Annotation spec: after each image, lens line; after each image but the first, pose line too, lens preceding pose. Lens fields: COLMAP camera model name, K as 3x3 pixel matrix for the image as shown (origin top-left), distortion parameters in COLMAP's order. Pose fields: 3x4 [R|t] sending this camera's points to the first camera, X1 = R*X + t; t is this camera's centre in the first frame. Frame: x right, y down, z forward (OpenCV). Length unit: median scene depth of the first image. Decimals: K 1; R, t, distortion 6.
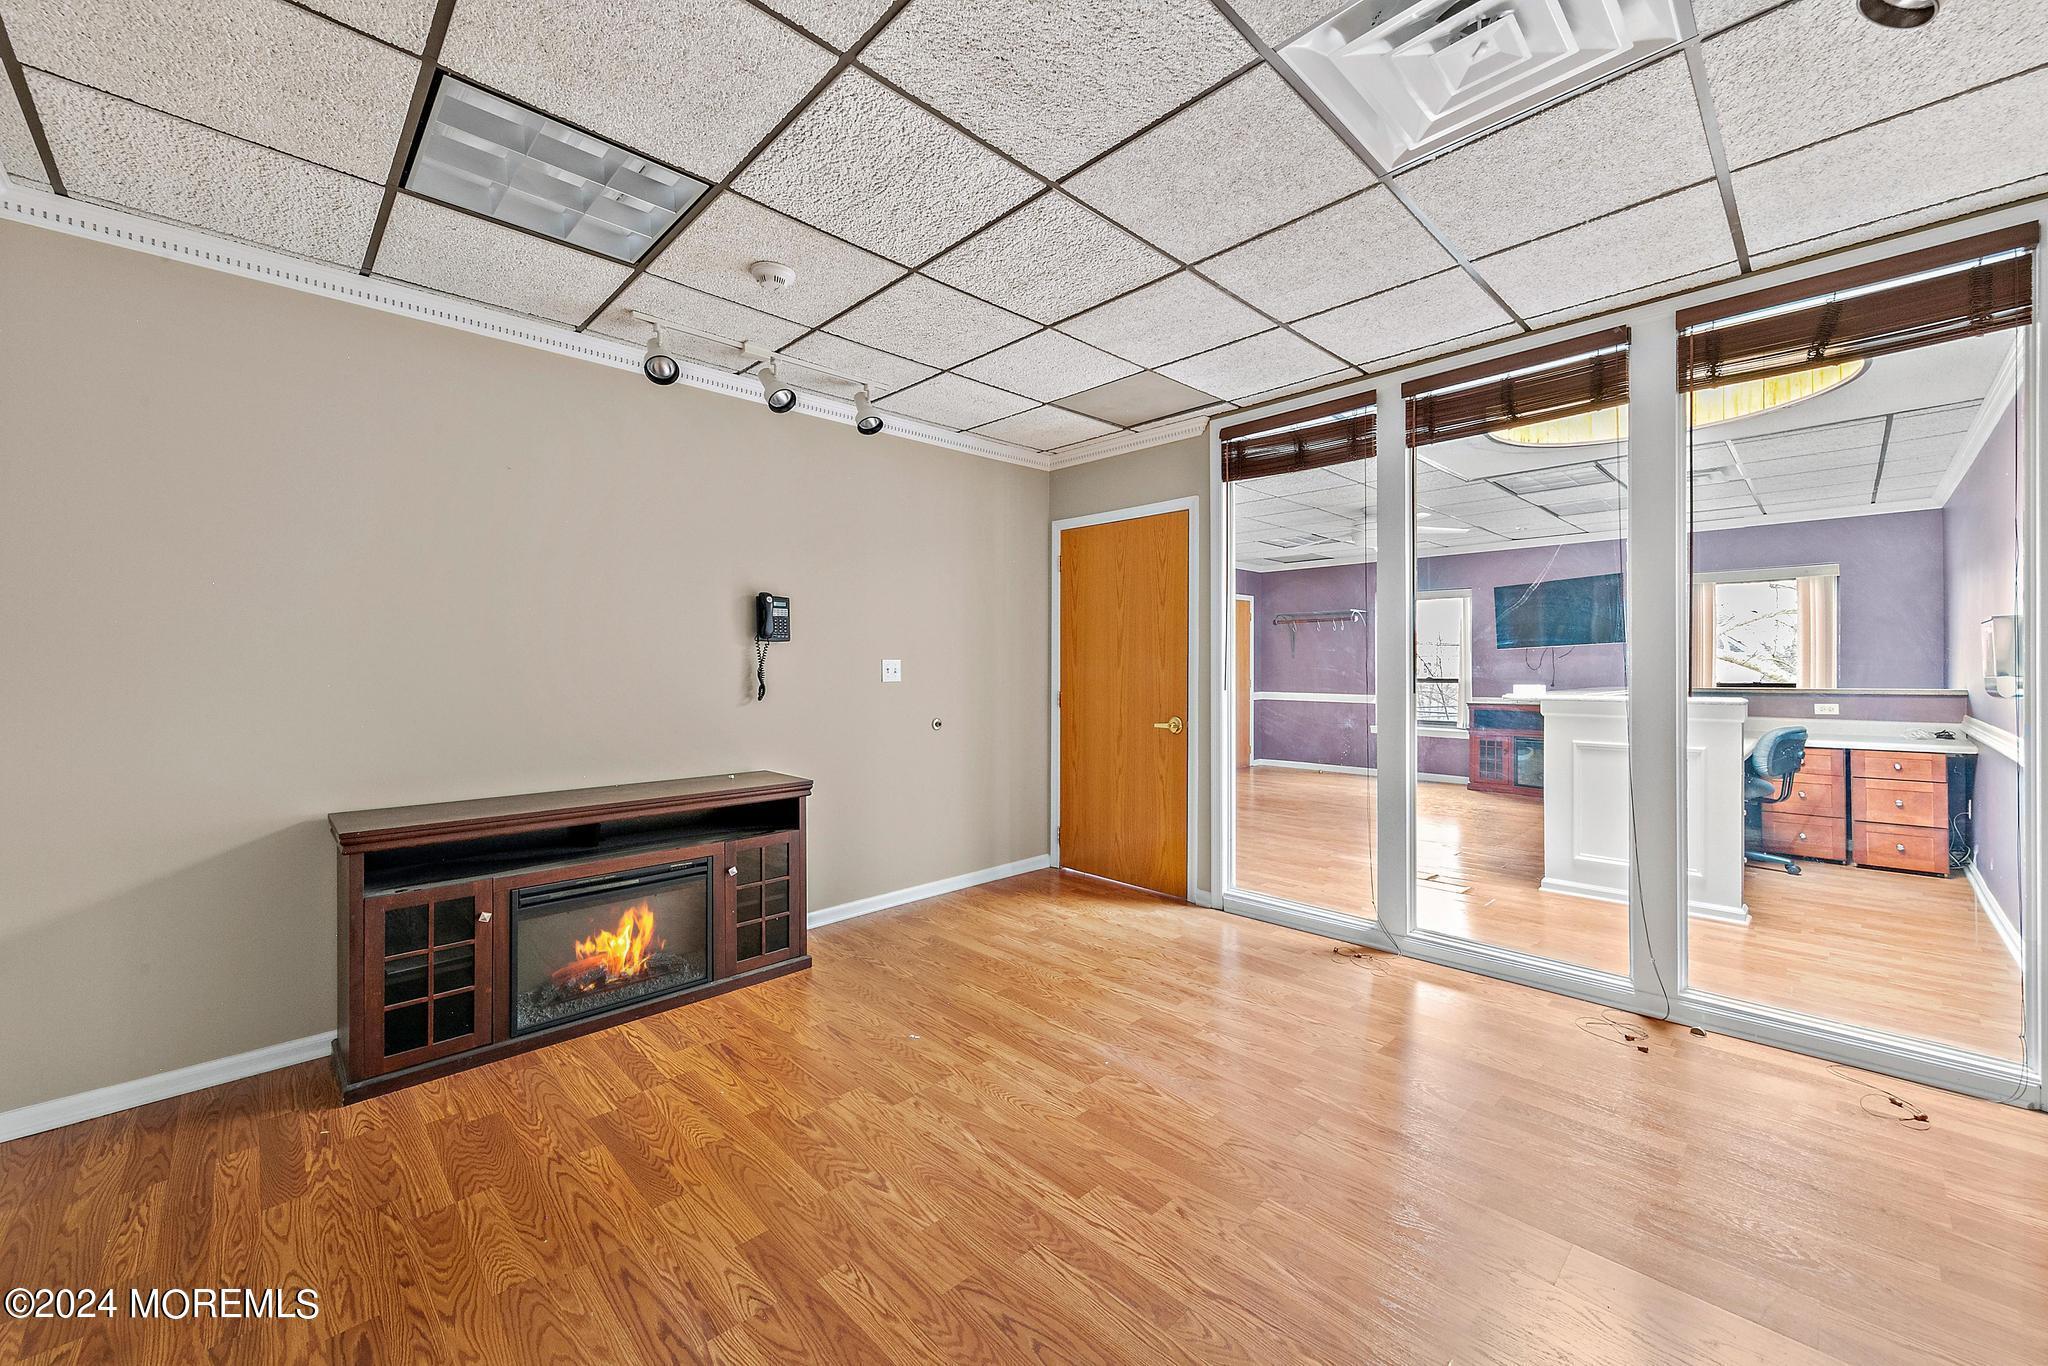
lens RADIAL K [[791.4, 0, 1030.7], [0, 791.4, 665.4], [0, 0, 1]] dist [0.009035, 0.000018]
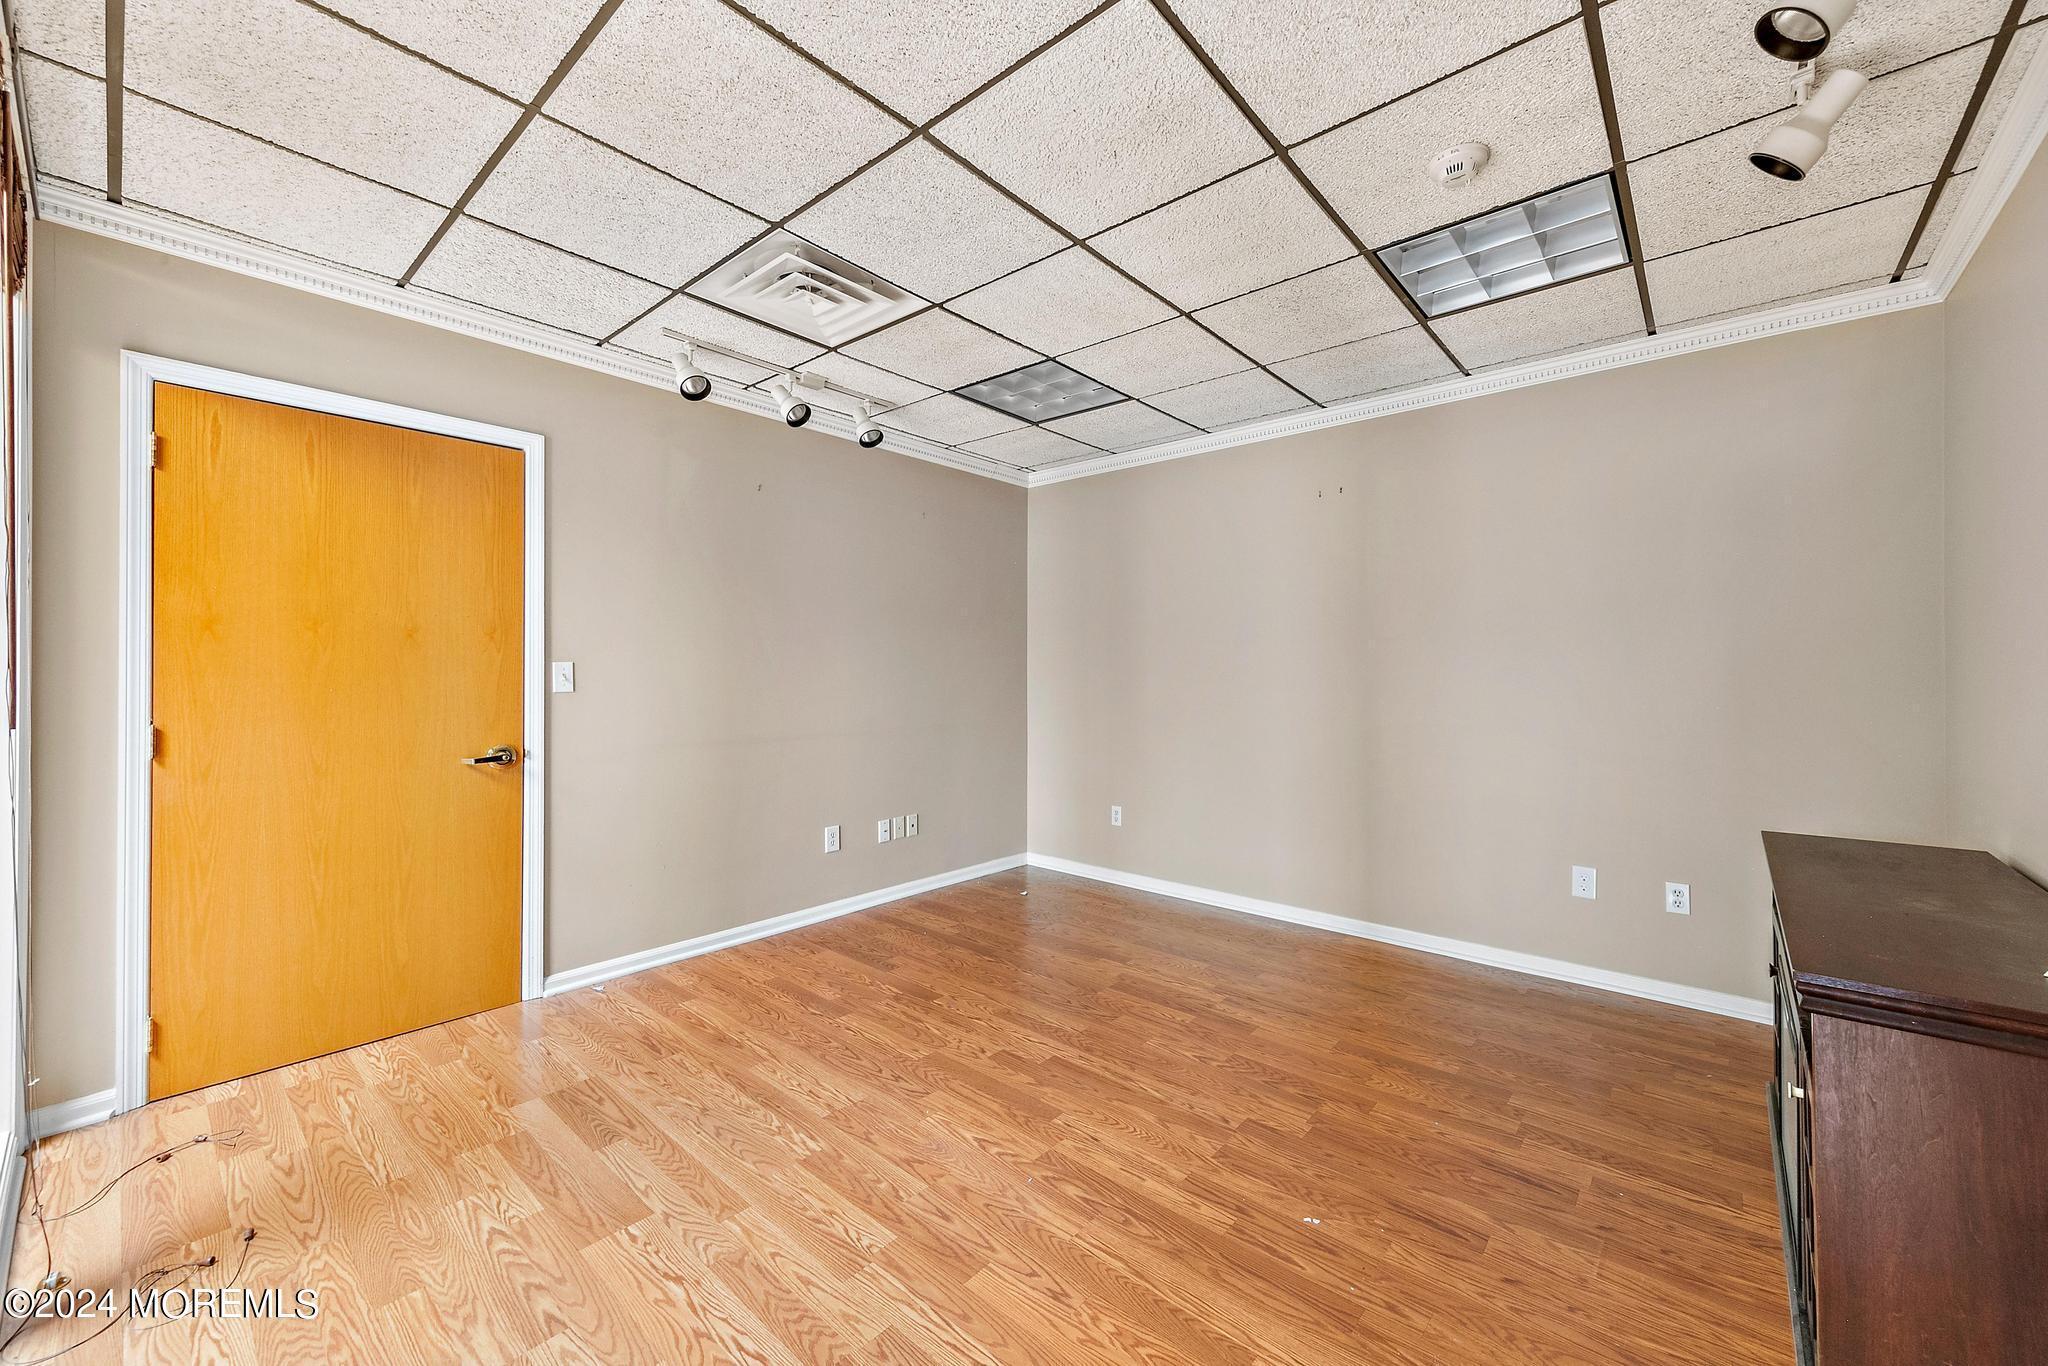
lens RADIAL K [[791.4, 0, 1029.7], [0, 791.4, 674.7], [0, 0, 1]] dist [0.009035, 0.000018]
pose [[-0.997158, 0.004138, -0.075225, 0.240705], [0.004427, 0.999983, -0.003673, 0.007993], [0.075208, -0.003996, -0.997160, 2.805747]]
